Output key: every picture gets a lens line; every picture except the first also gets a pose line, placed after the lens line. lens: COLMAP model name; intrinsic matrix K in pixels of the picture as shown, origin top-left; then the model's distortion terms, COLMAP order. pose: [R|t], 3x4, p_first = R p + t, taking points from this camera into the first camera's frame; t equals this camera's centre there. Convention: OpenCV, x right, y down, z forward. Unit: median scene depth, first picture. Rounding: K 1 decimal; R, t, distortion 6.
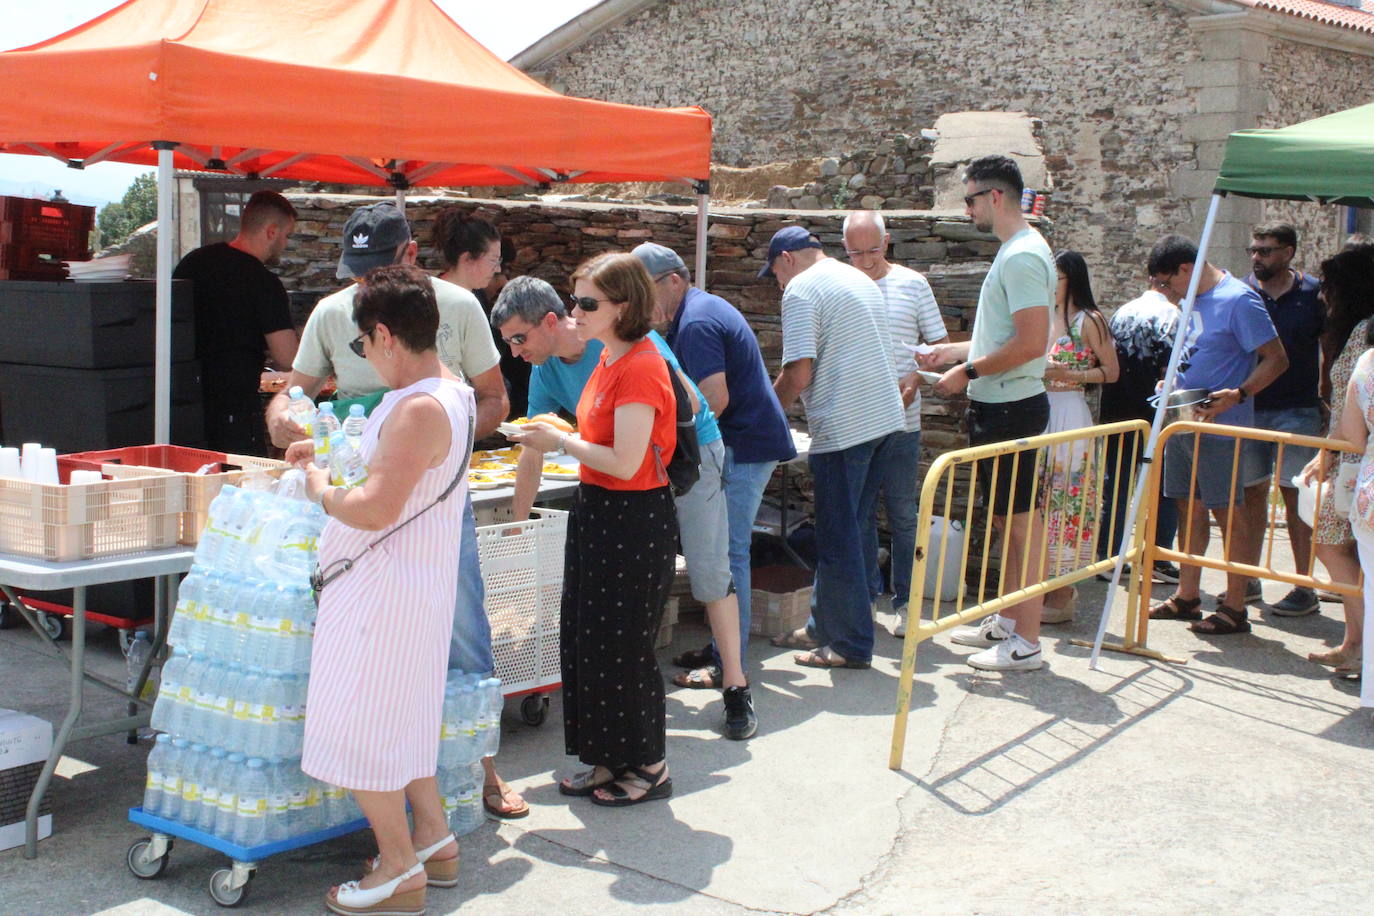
lens RADIAL K [[1823.2, 0, 687.0], [0, 1823.2, 458.0], [0, 0, 1]] dist [-0.064301, 0.121041]
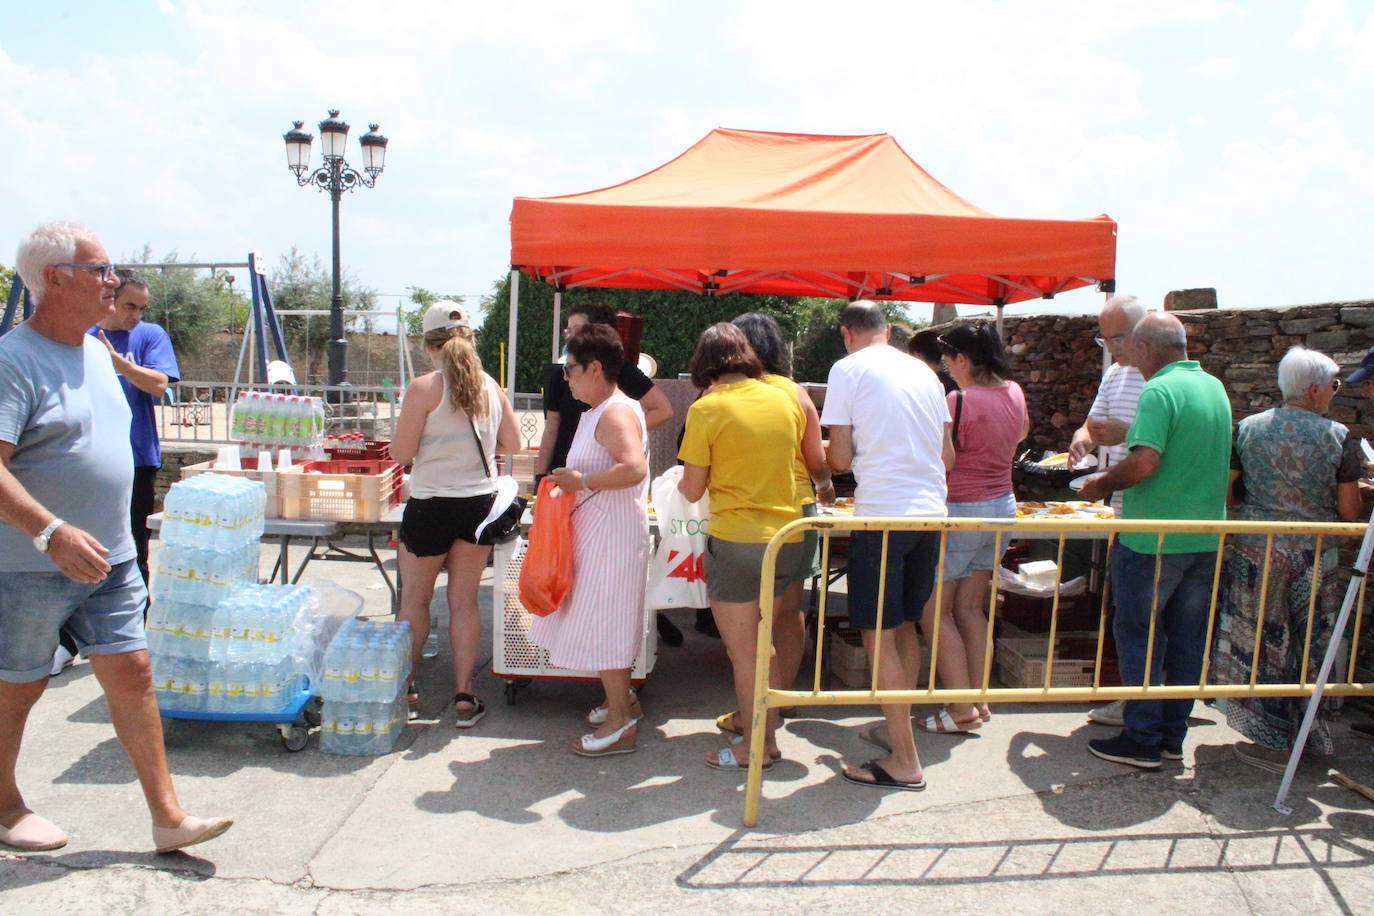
lens RADIAL K [[1152.0, 0, 687.0], [0, 1152.0, 458.0], [0, 0, 1]] dist [-0.163624, 0.148091]
pose [[0.612798, 0.049339, -0.788698, 0.126848], [-0.094259, 0.995487, -0.010962, -0.004529], [0.784598, 0.081059, 0.614683, 0.126211]]
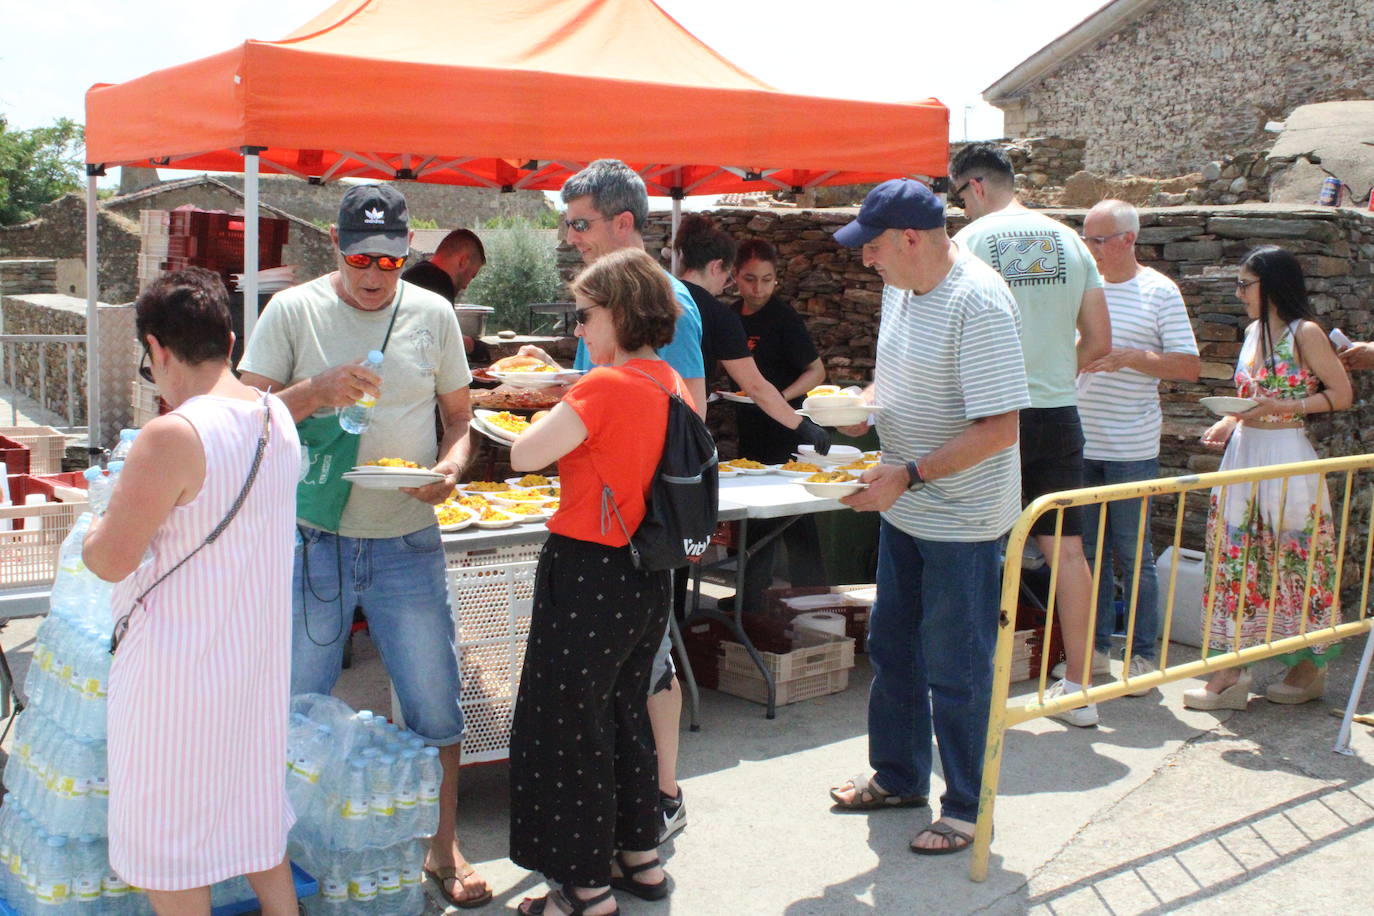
lens RADIAL K [[1628.4, 0, 687.0], [0, 1628.4, 458.0], [0, 0, 1]] dist [-0.103509, 0.160385]
pose [[0.949088, 0.019933, -0.314381, 0.047231], [-0.019605, 0.999799, 0.004204, -0.004034], [0.314401, 0.002174, 0.949288, 0.060411]]
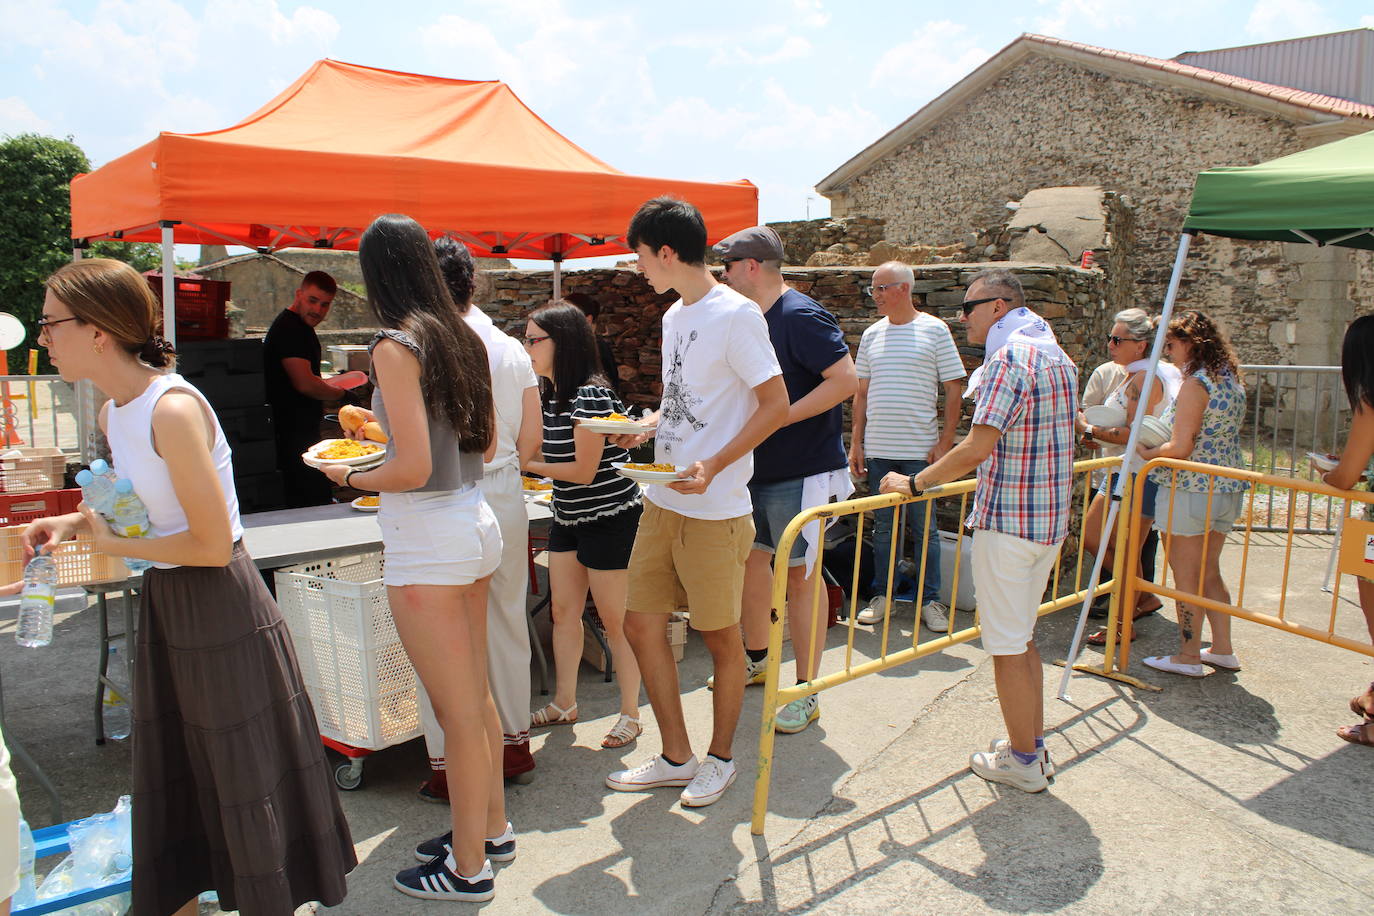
lens RADIAL K [[1152.0, 0, 687.0], [0, 1152.0, 458.0], [0, 0, 1]] dist [-0.163624, 0.148091]
pose [[0.966204, 0.008281, -0.257646, 0.050913], [-0.005221, 0.999908, 0.012557, -0.007690], [0.257726, -0.010787, 0.966158, 0.091266]]
